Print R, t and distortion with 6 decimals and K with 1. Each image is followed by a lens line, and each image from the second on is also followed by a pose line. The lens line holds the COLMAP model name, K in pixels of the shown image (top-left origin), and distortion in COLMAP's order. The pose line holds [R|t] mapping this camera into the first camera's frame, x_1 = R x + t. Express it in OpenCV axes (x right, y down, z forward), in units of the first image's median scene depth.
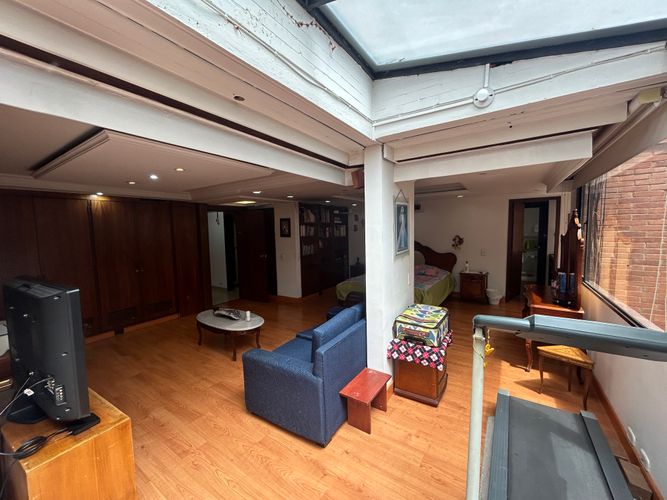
lens RADIAL K [[269.1, 0, 334.2], [0, 269.1, 250.7], [0, 0, 1]] dist [-0.004361, 0.001188]
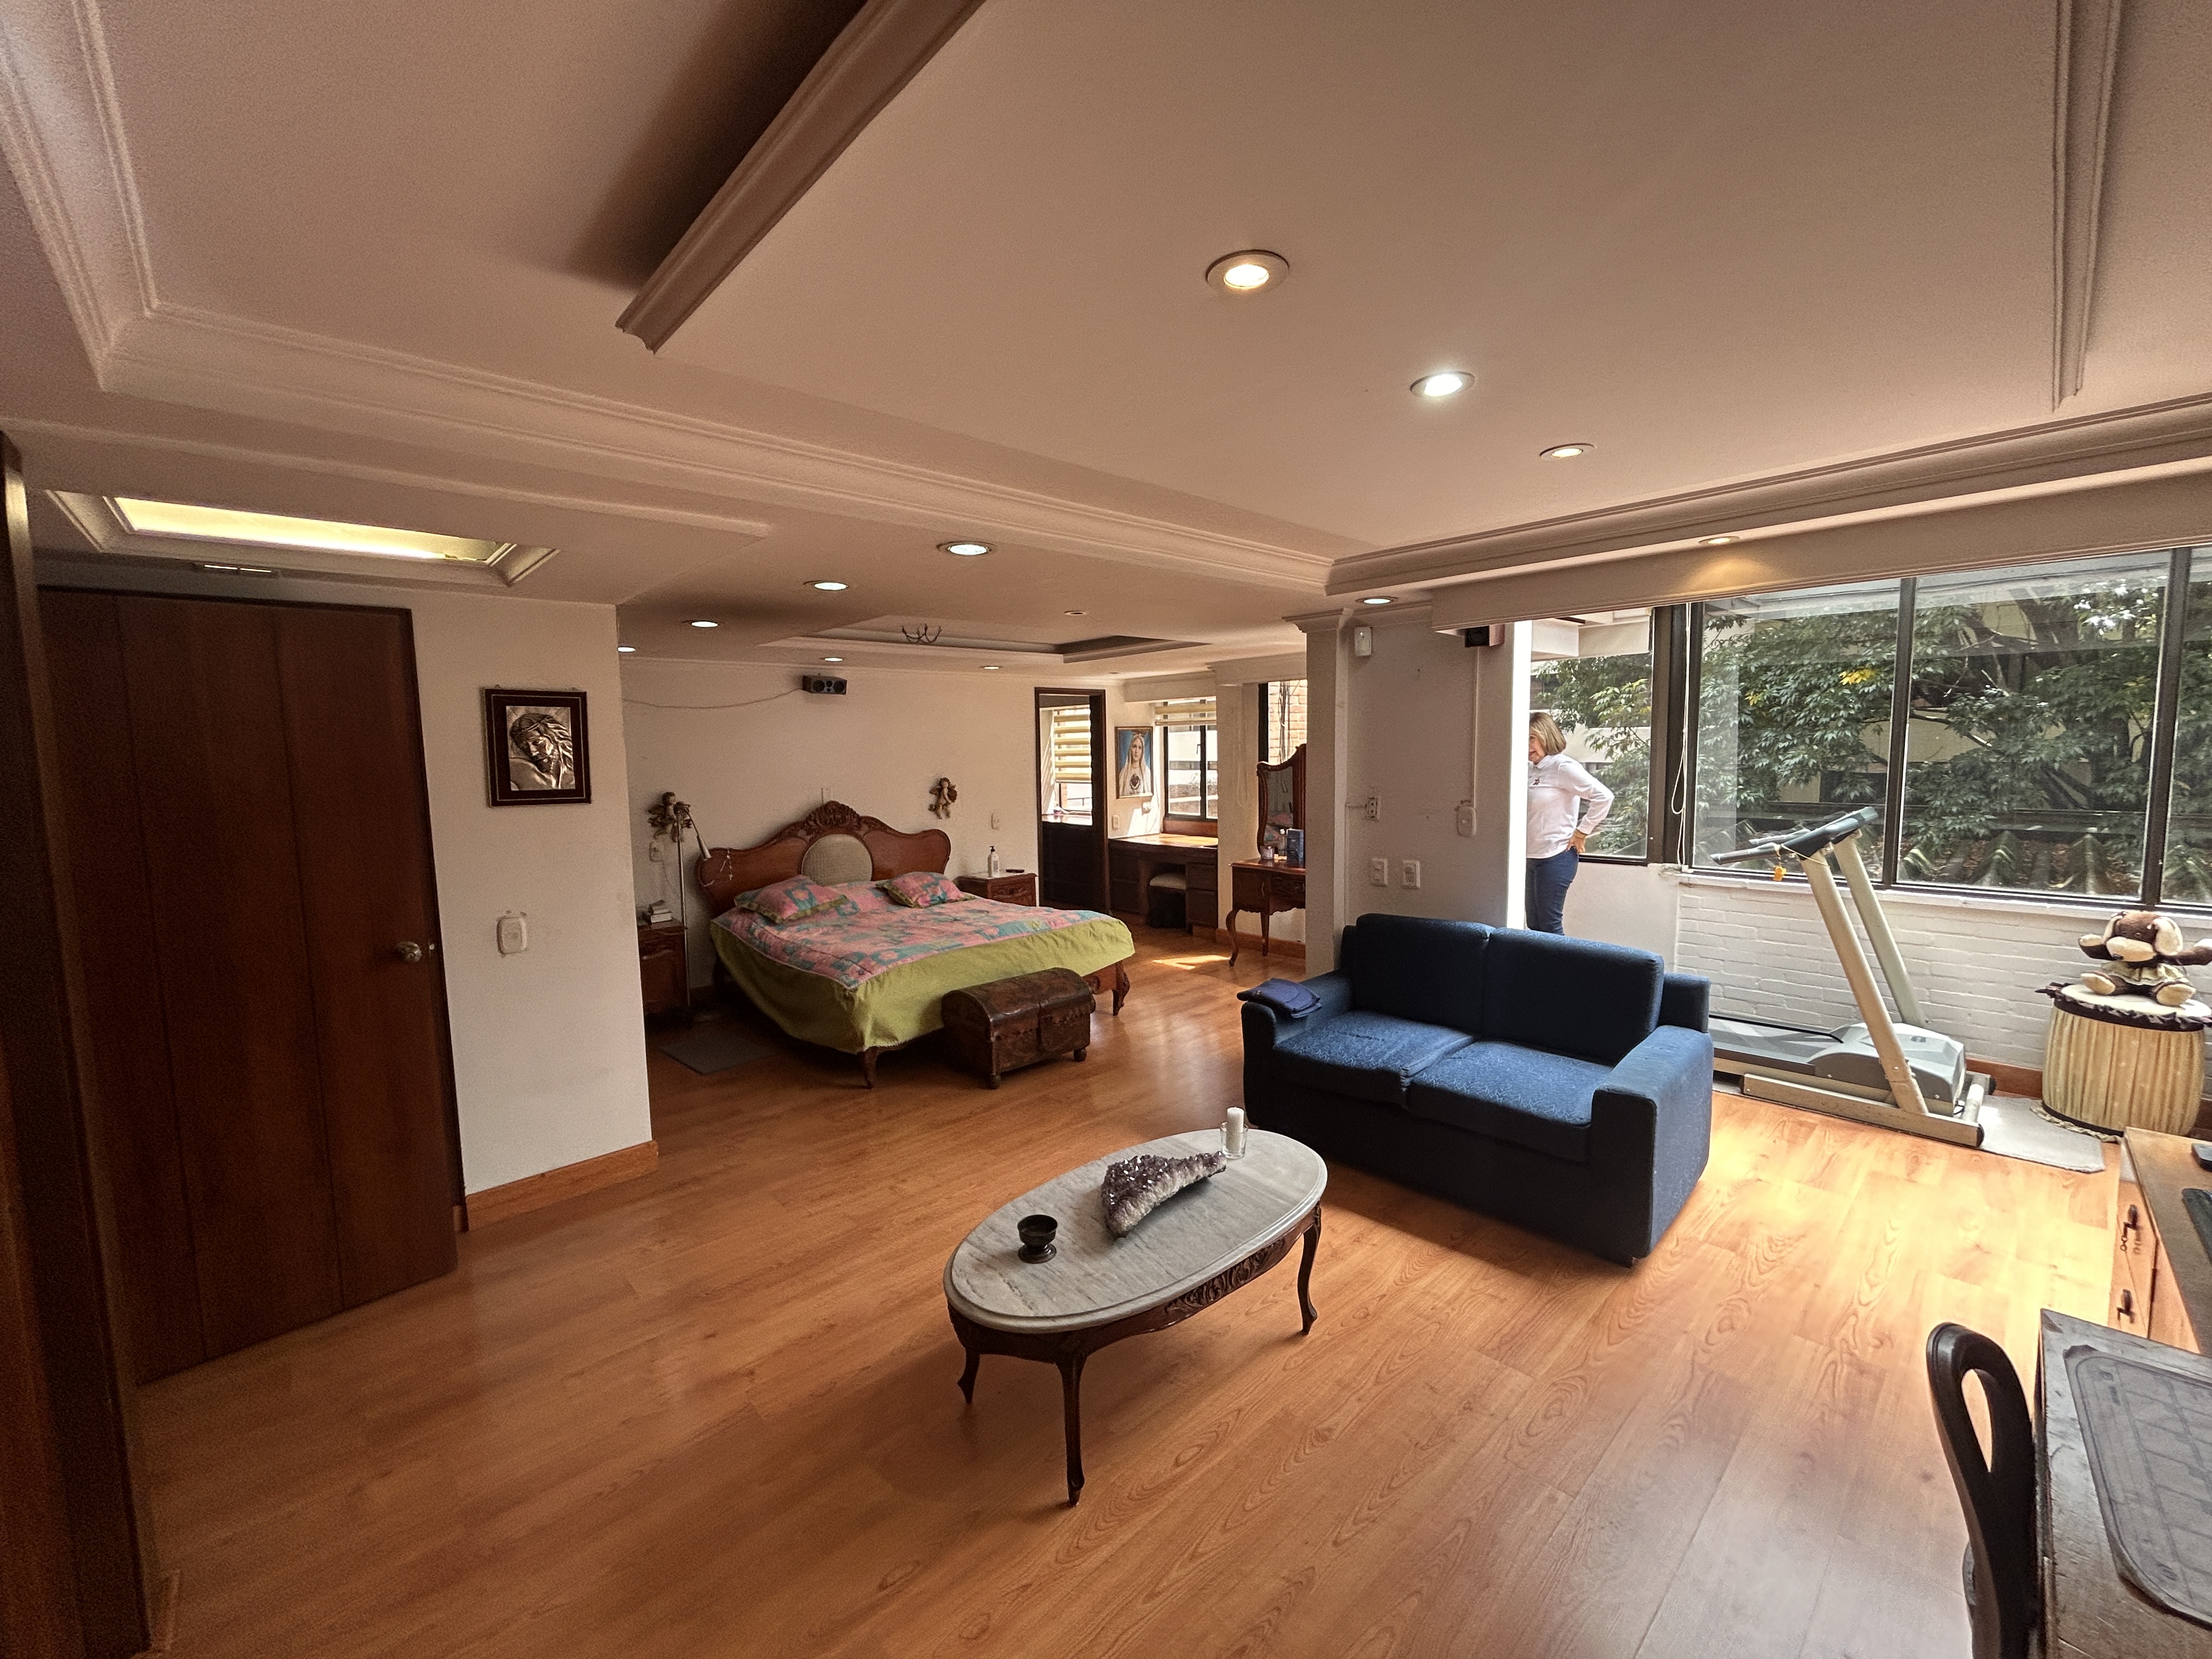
lens RADIAL K [[892.5, 0, 1101.0], [0, 892.5, 827.4], [0, 0, 1]] dist [-0.004361, 0.001188]
pose [[0.240280, -0.071608, 0.968059, -0.565804], [0.097196, 0.994038, 0.049405, -0.027940], [-0.965825, 0.082221, 0.245807, 0.487037]]
